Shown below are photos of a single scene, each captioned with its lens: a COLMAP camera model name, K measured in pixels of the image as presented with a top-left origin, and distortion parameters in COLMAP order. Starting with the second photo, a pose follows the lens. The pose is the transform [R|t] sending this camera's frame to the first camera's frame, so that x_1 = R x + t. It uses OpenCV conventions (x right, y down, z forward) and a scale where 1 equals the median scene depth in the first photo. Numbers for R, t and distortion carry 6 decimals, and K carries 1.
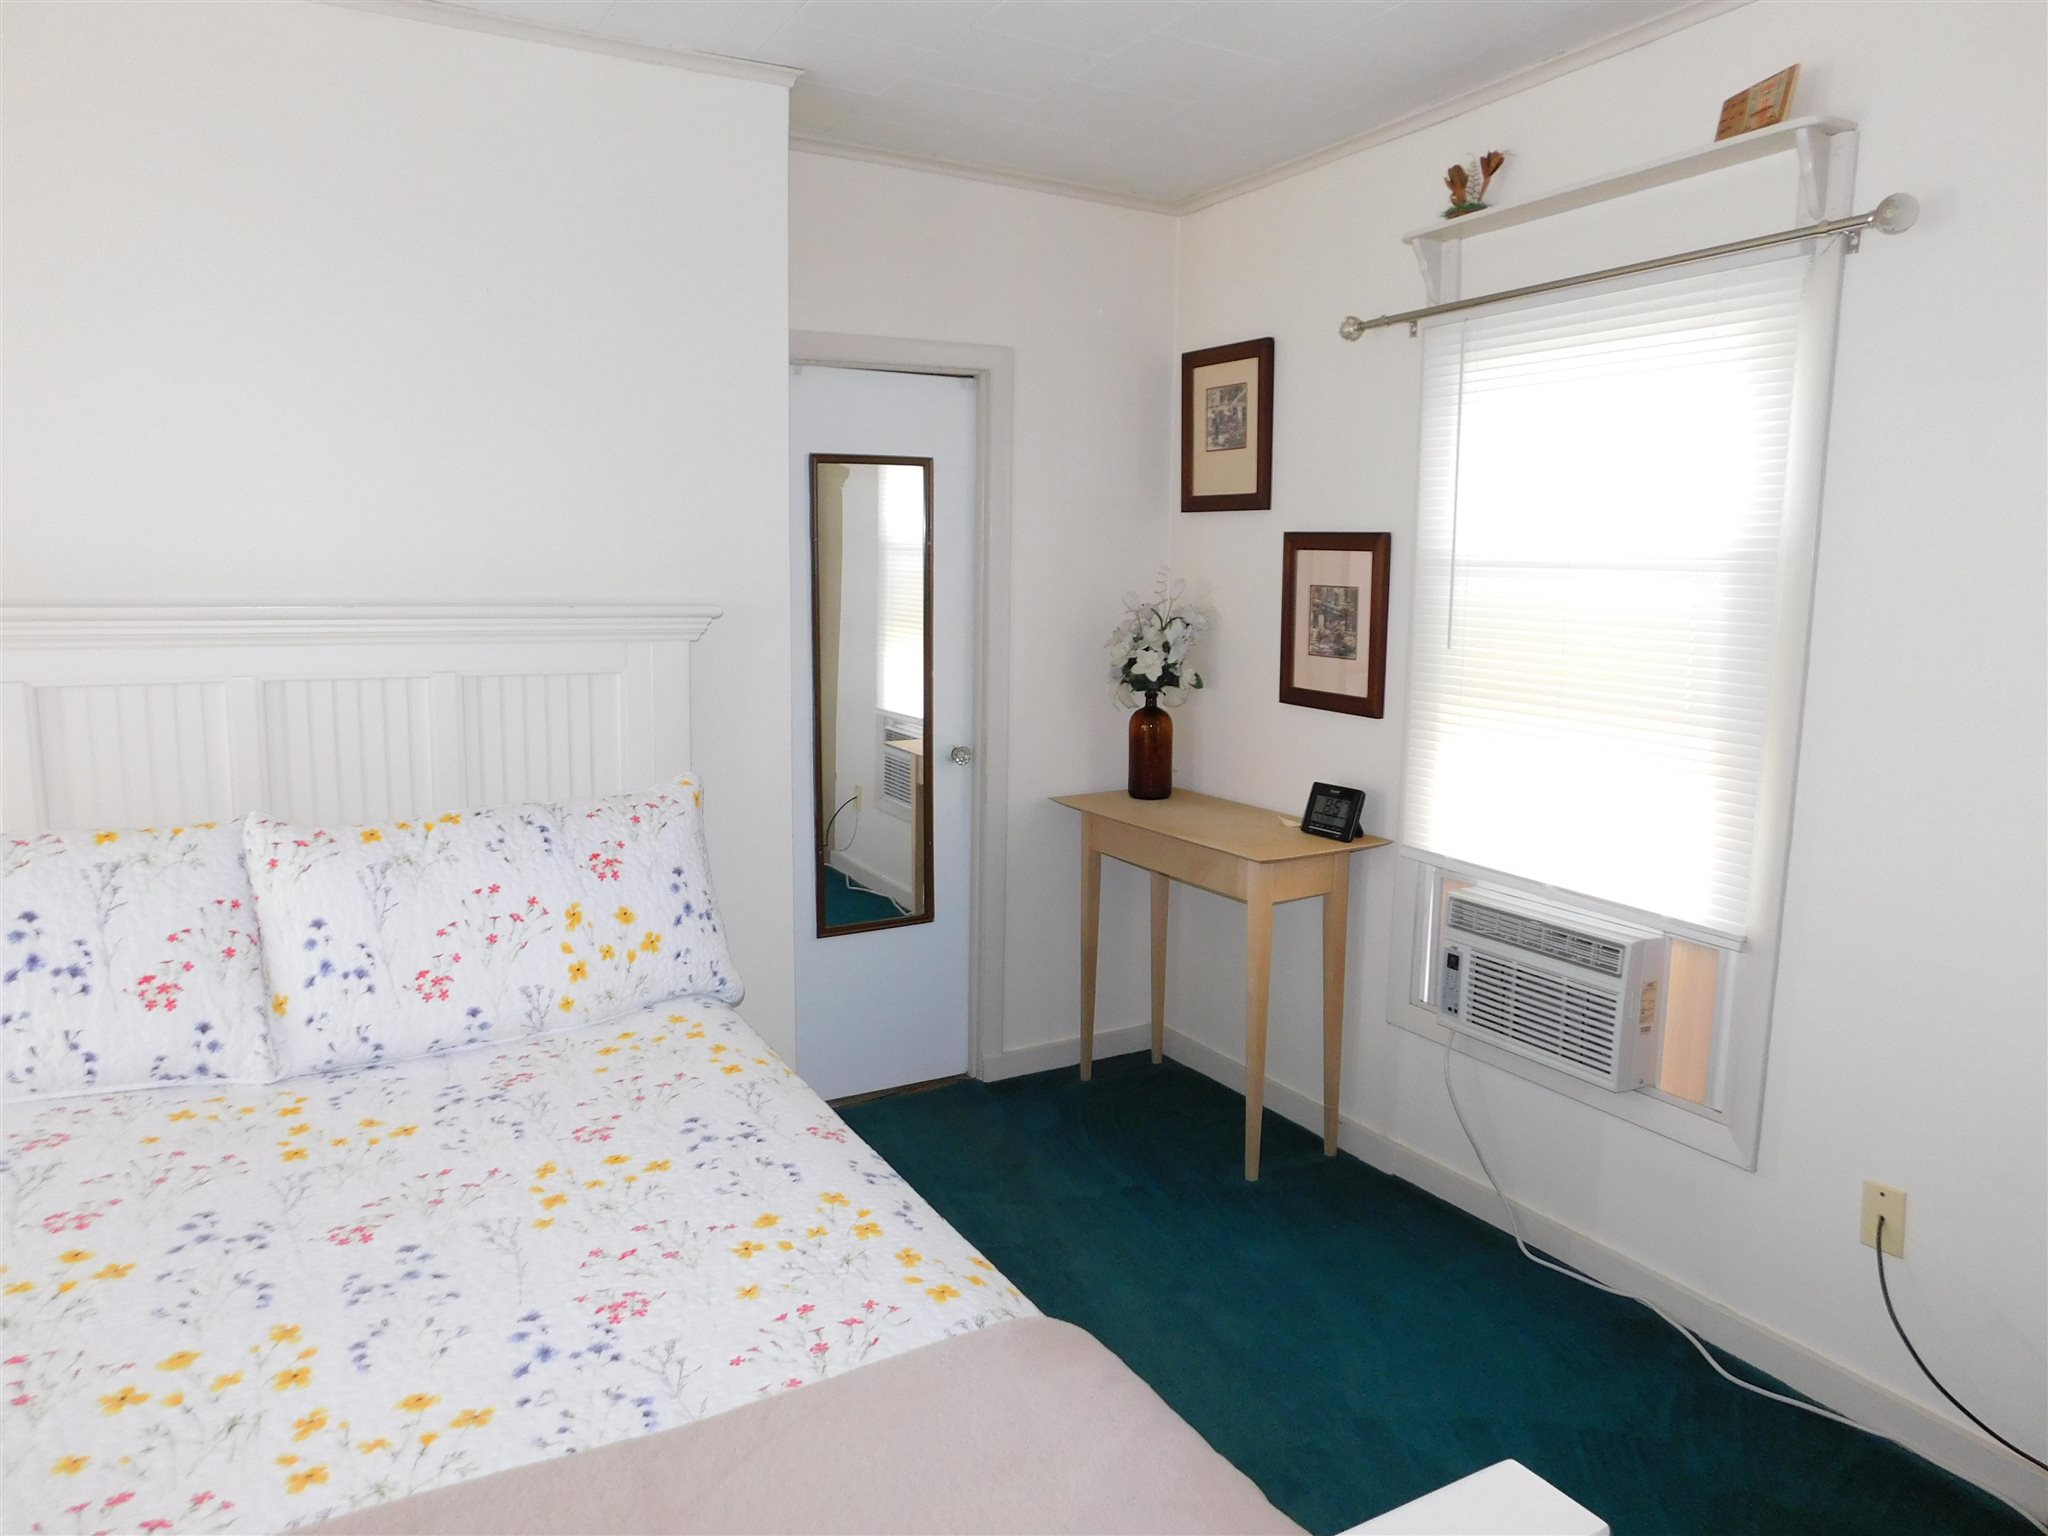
lens RADIAL K [[1354.8, 0, 1020.4], [0, 1354.8, 772.2], [0, 0, 1]] dist [-0.067744, 0.054396]
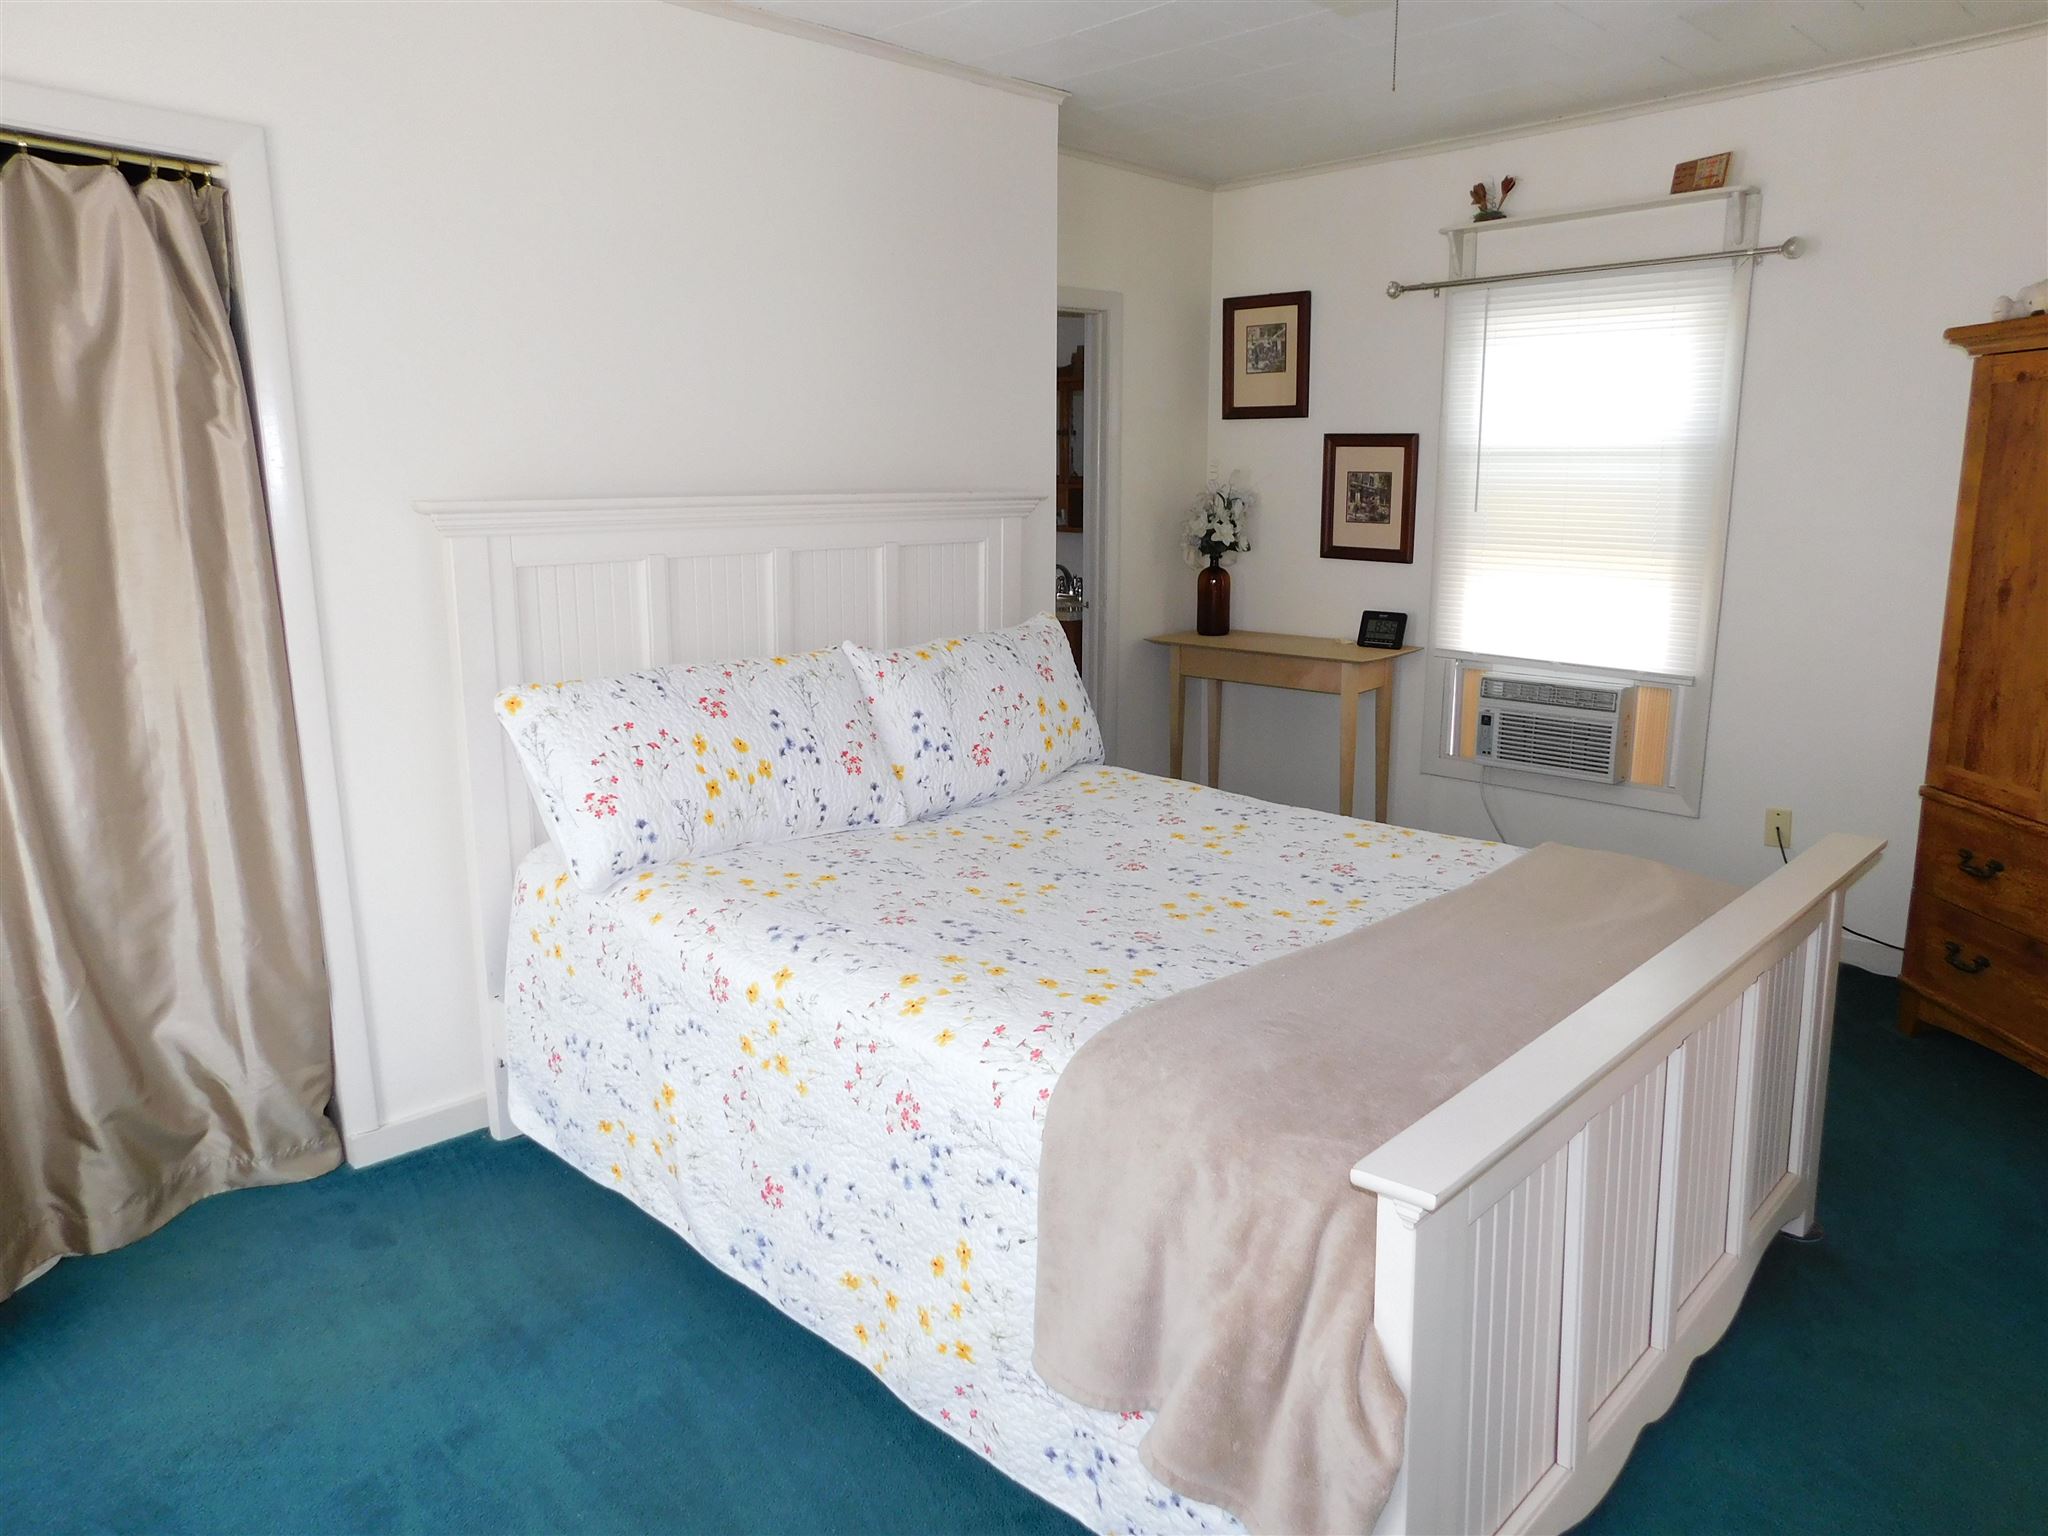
lens RADIAL K [[1354.8, 0, 1021.3], [0, 1354.8, 772.6], [0, 0, 1]] dist [-0.067744, 0.054396]
pose [[0.959543, -0.079313, 0.270162, -0.676453], [0.060376, 0.995146, 0.077711, 0.057568], [-0.275014, -0.058256, 0.959674, -0.355850]]
